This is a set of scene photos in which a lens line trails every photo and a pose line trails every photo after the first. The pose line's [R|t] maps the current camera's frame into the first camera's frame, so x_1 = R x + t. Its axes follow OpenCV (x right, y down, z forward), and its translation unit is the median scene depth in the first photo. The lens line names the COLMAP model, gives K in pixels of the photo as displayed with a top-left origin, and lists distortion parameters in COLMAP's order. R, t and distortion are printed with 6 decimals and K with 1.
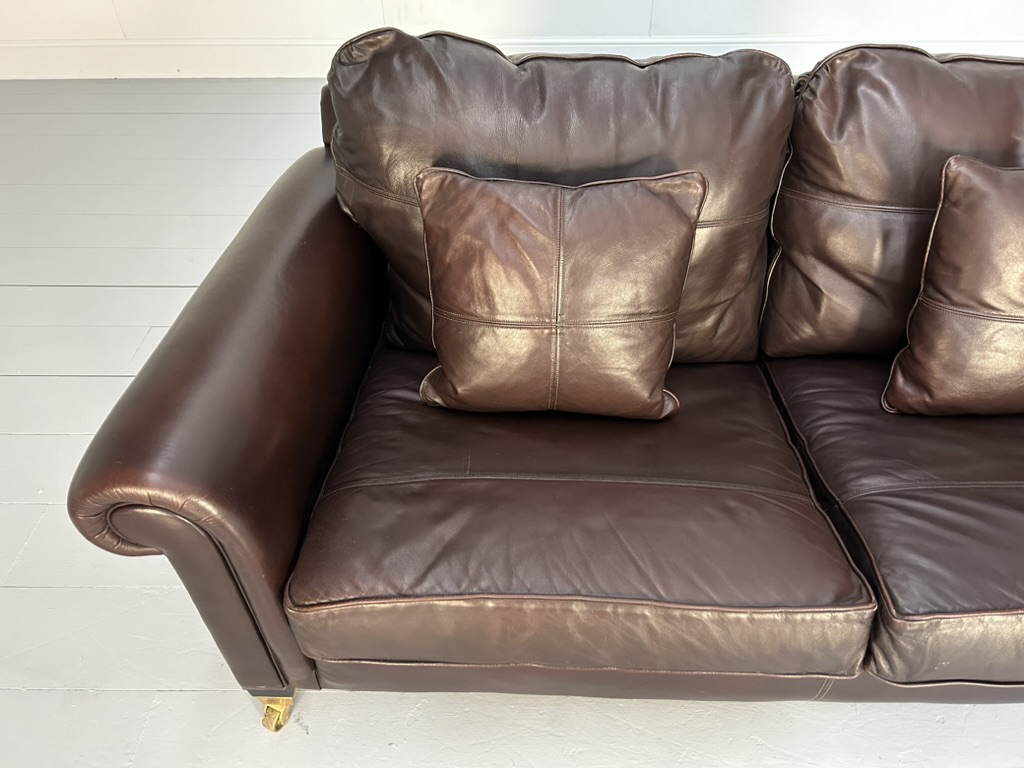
lens RADIAL K [[767.4, 0, 512.7], [0, 767.4, 387.8], [0, 0, 1]] dist [0.050760, -0.054599]
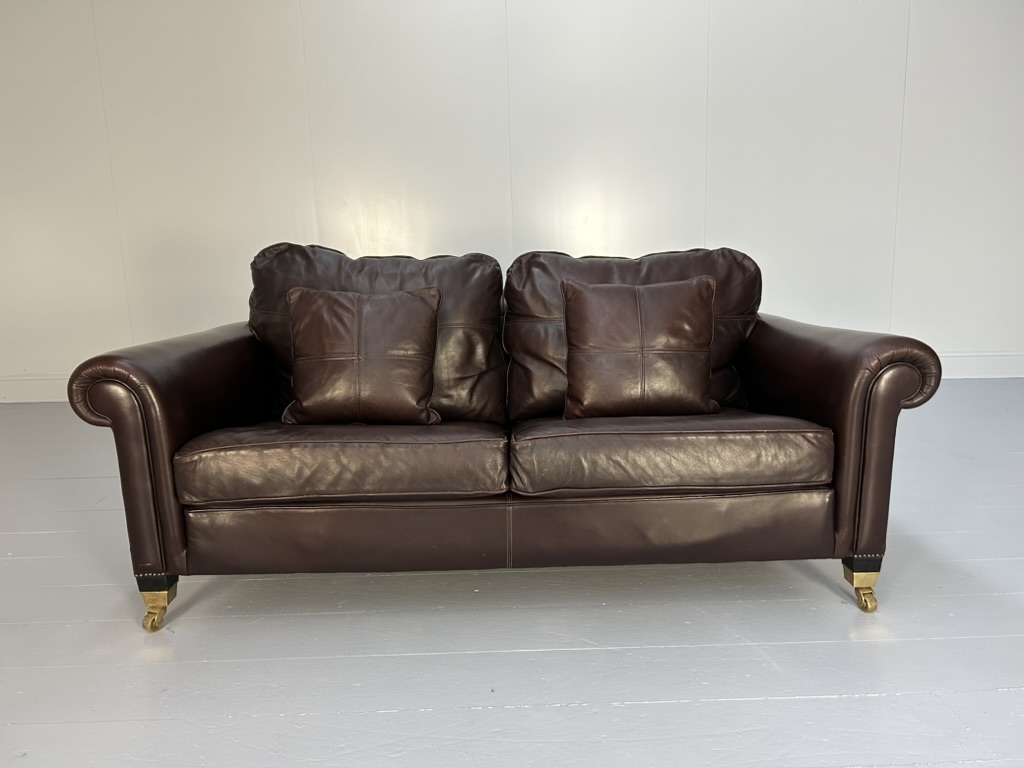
lens RADIAL K [[767.4, 0, 515.5], [0, 767.4, 392.7], [0, 0, 1]] dist [0.050760, -0.054599]
pose [[0.999074, -0.019699, 0.038251, 0.330553], [0.036618, 0.856084, -0.515537, 0.869442], [-0.022591, 0.516460, 0.856013, -0.473764]]
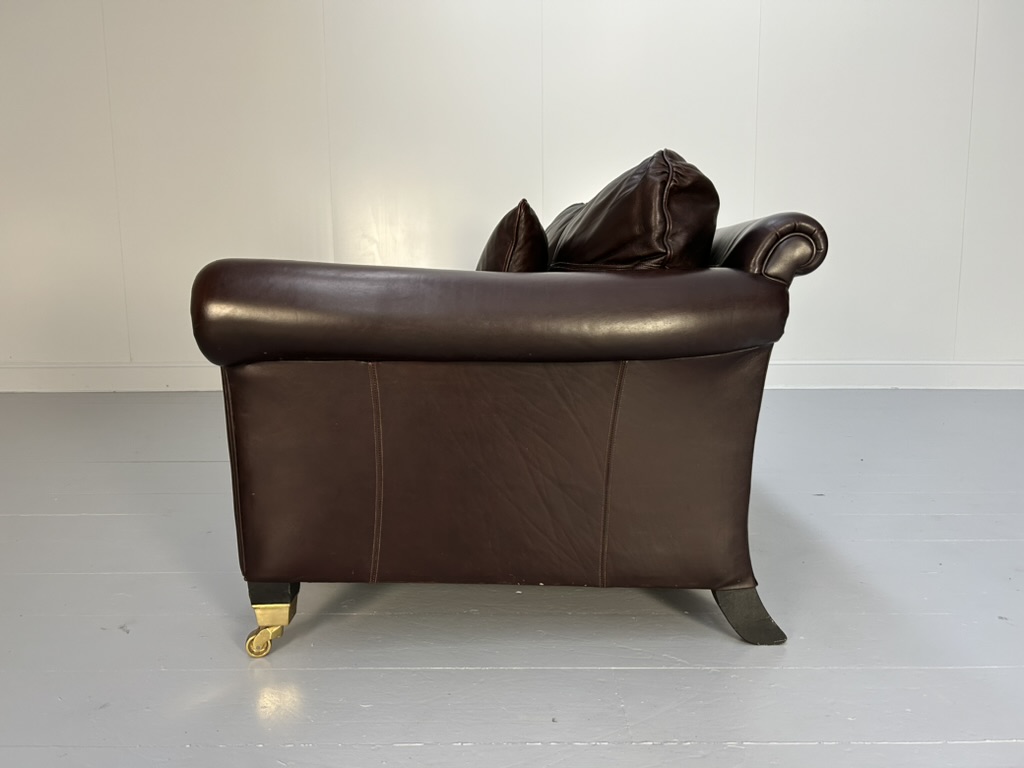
lens RADIAL K [[767.4, 0, 512.2], [0, 767.4, 388.7], [0, 0, 1]] dist [0.050760, -0.054599]
pose [[0.999714, 0.003958, 0.023583, 0.259043], [0.009831, 0.830985, -0.556207, 0.814635], [-0.021799, 0.556280, 0.830709, -0.105963]]
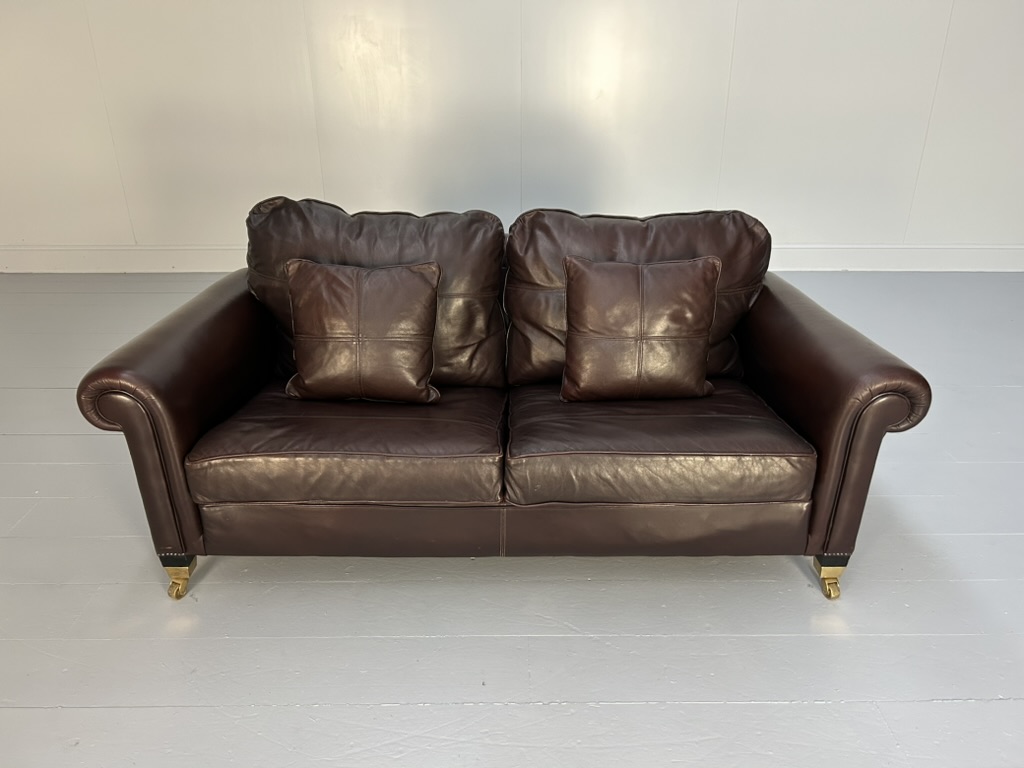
lens RADIAL K [[767.4, 0, 514.6], [0, 767.4, 388.9], [0, 0, 1]] dist [0.050760, -0.054599]
pose [[0.999642, -0.000371, 0.026739, 0.351399], [0.008100, 0.957137, -0.289523, 0.521967], [-0.025486, 0.289636, 0.956798, -0.663541]]
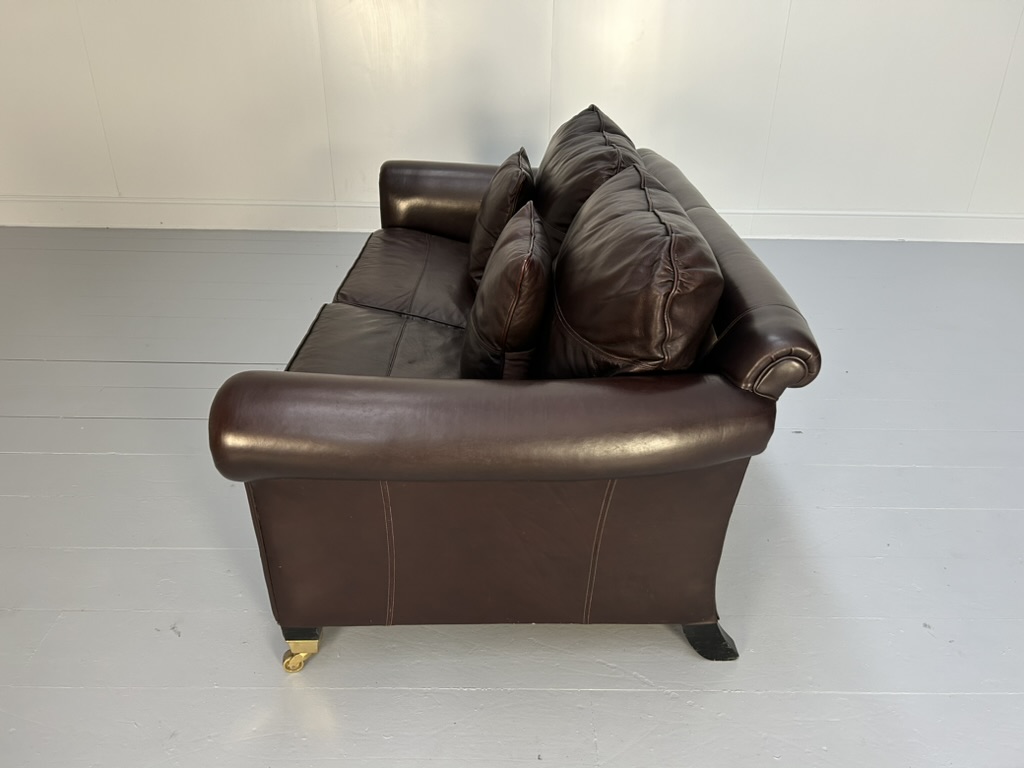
lens RADIAL K [[767.4, 0, 519.8], [0, 767.4, 388.4], [0, 0, 1]] dist [0.050760, -0.054599]
pose [[0.999240, 0.015768, 0.035638, 0.253526], [-0.006538, 0.969360, -0.245556, 0.382109], [-0.038418, 0.245137, 0.968727, -0.367001]]
